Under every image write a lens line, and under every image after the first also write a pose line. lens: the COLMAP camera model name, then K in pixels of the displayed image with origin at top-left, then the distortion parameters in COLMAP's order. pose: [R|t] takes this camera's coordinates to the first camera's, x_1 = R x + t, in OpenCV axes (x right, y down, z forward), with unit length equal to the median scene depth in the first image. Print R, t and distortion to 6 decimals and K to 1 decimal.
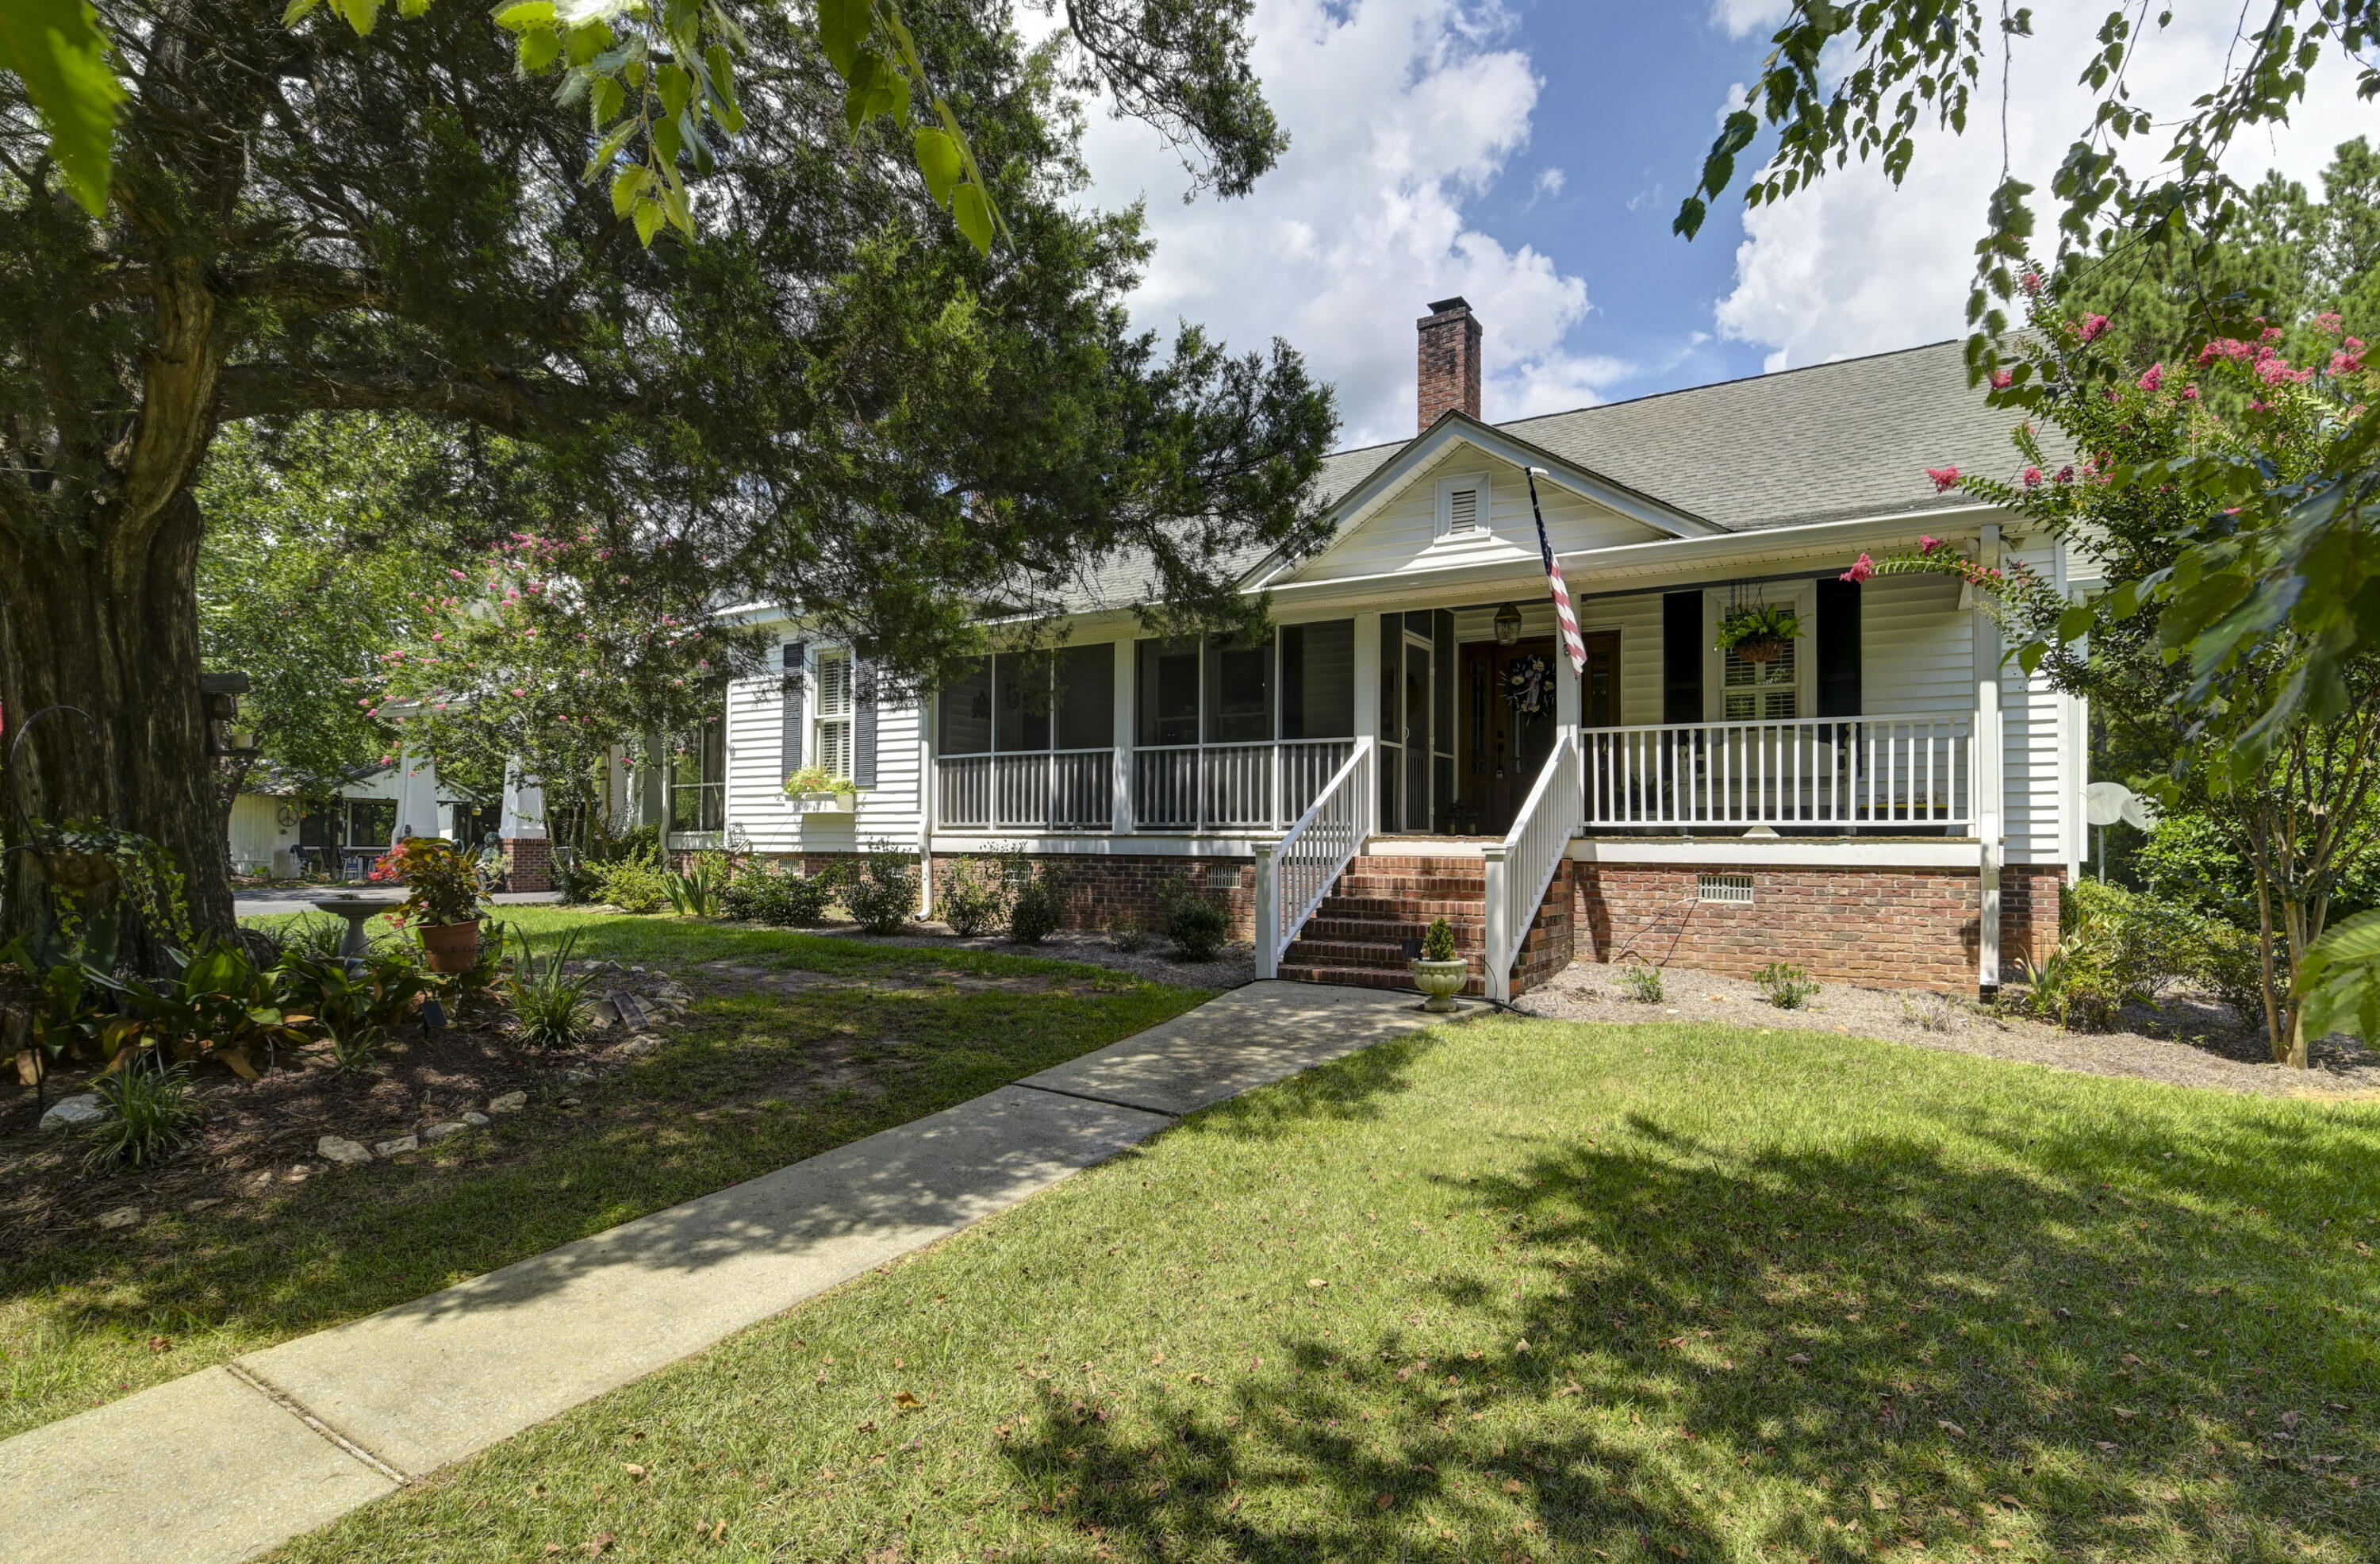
lens RADIAL K [[1093.2, 0, 1190.5], [0, 1093.2, 790.7], [0, 0, 1]] dist [0.002249, 0.000016]
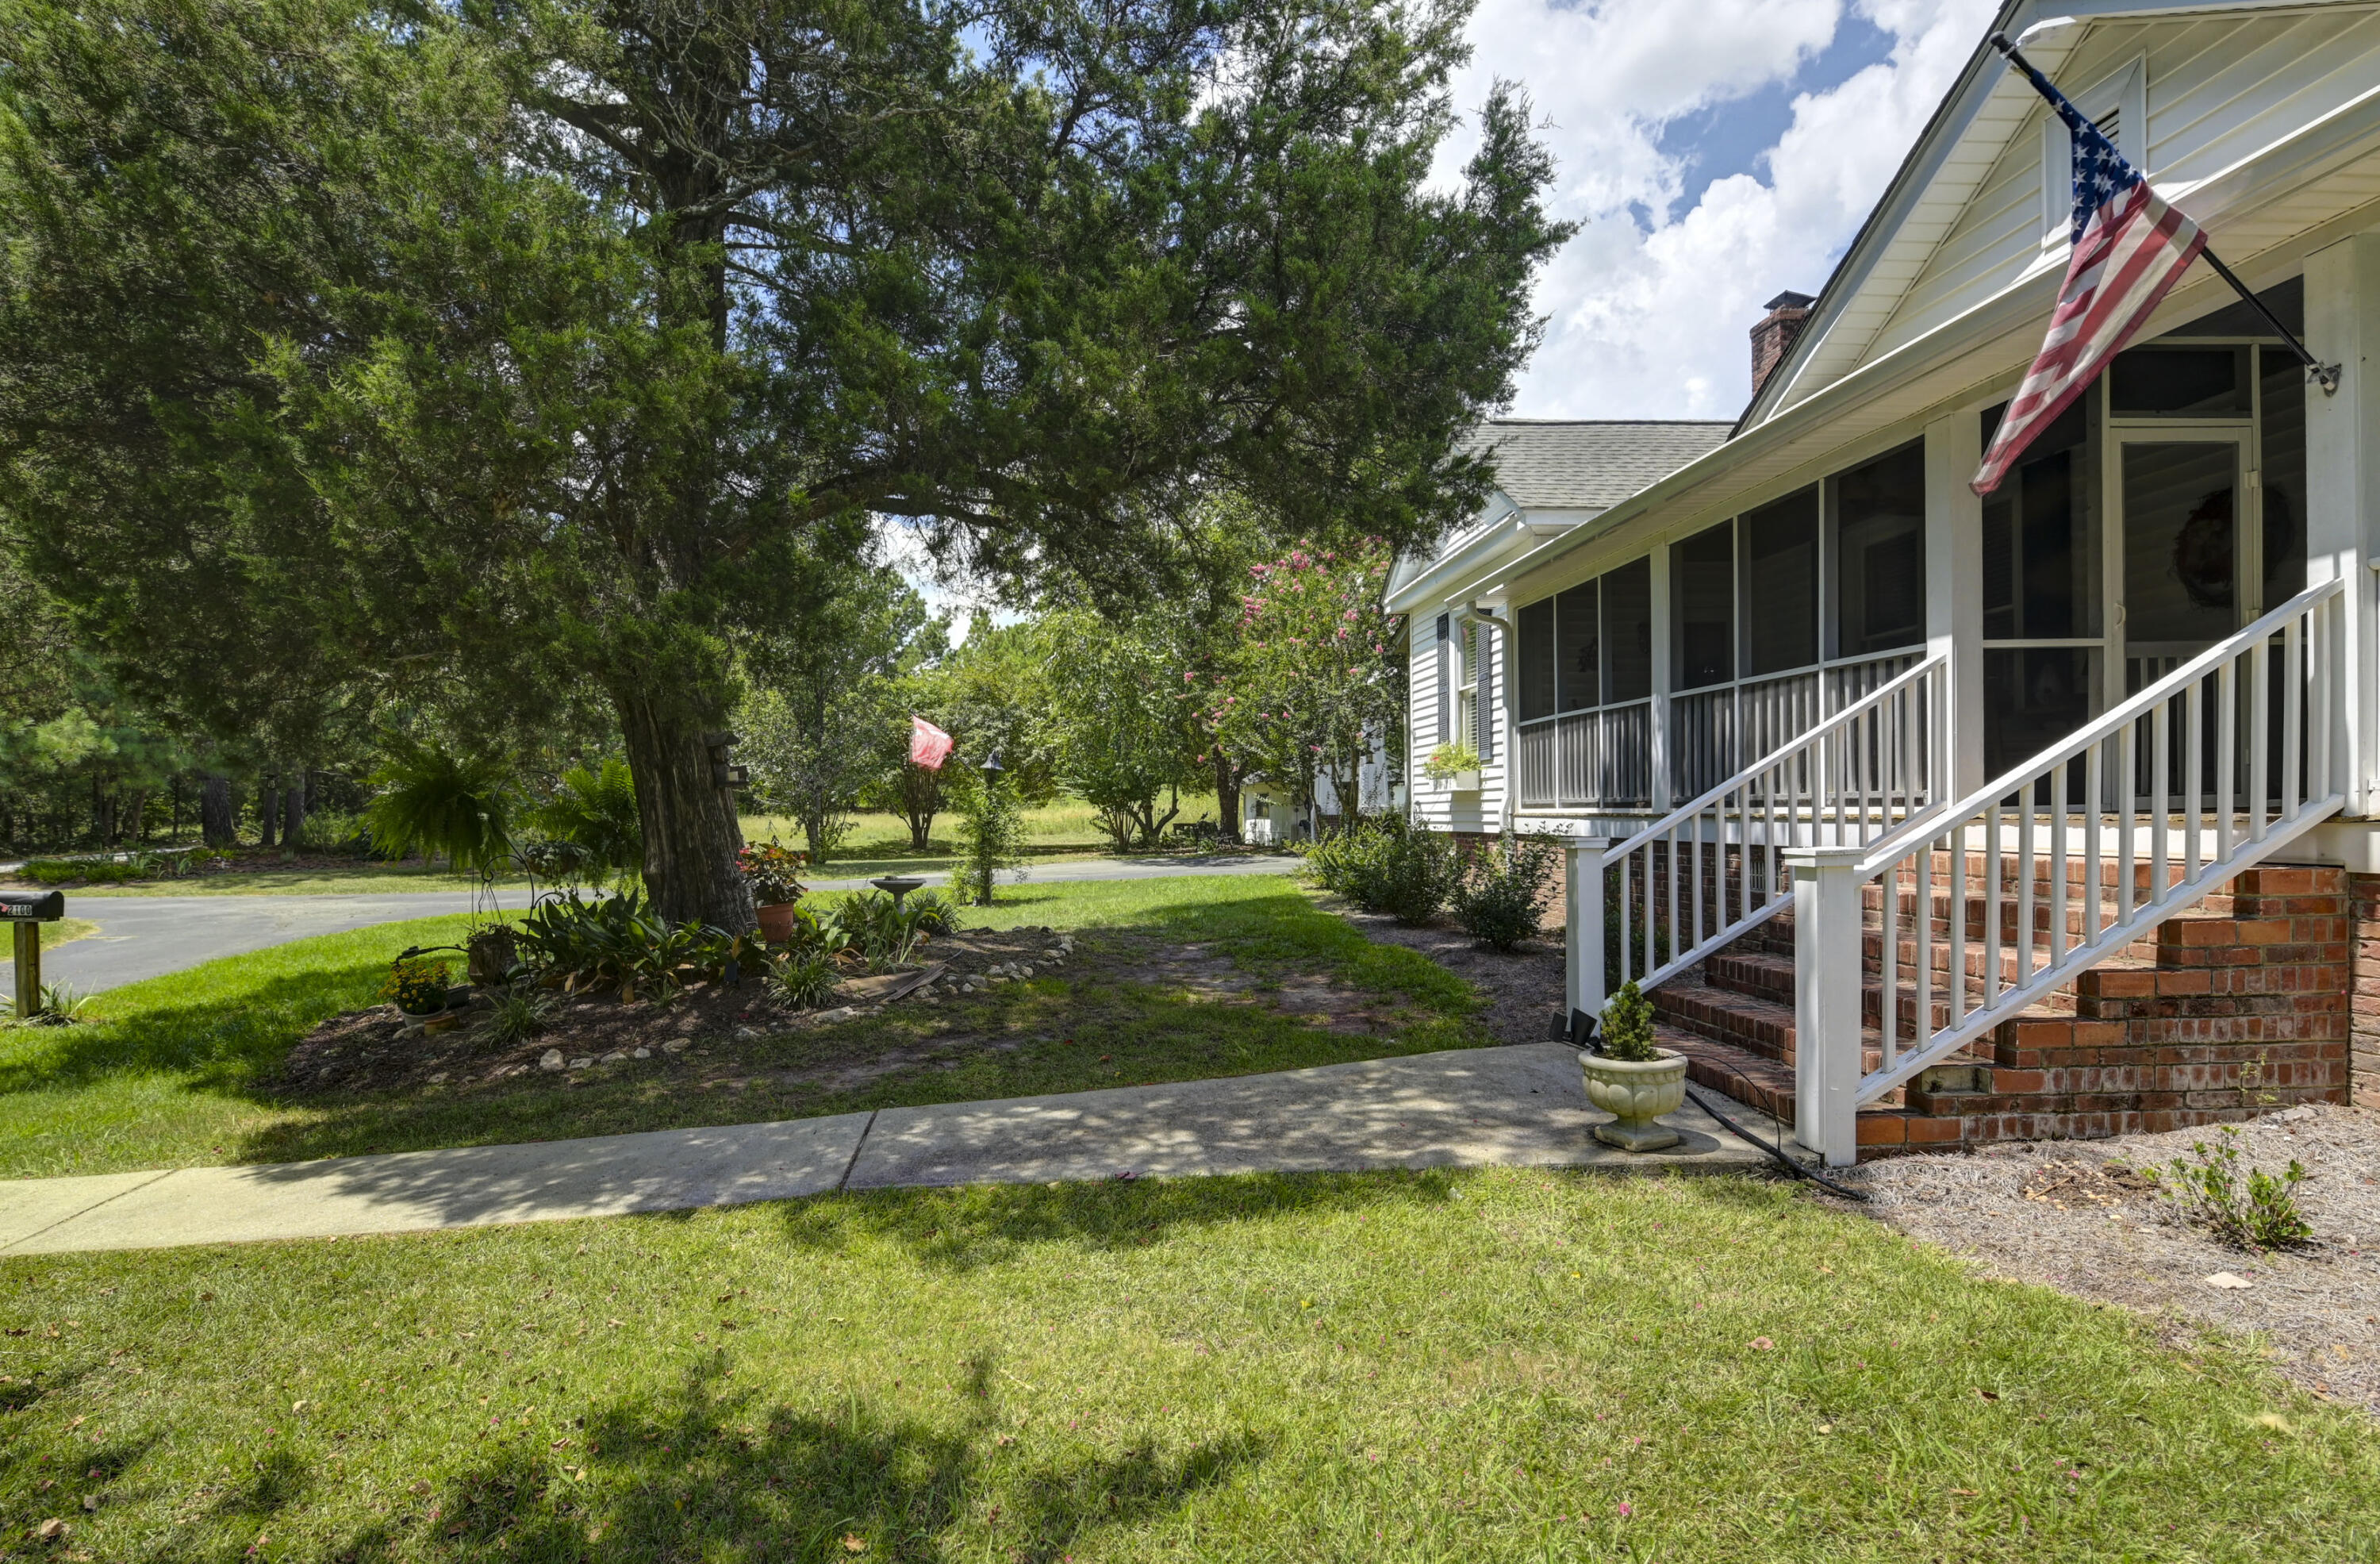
lens RADIAL K [[1093.2, 0, 1185.7], [0, 1093.2, 799.4], [0, 0, 1]] dist [0.002249, 0.000016]
pose [[0.575071, -0.023117, -0.817777, 0.837290], [0.058957, 0.998173, 0.013243, 0.004509], [0.815976, -0.055829, 0.575383, 0.758069]]
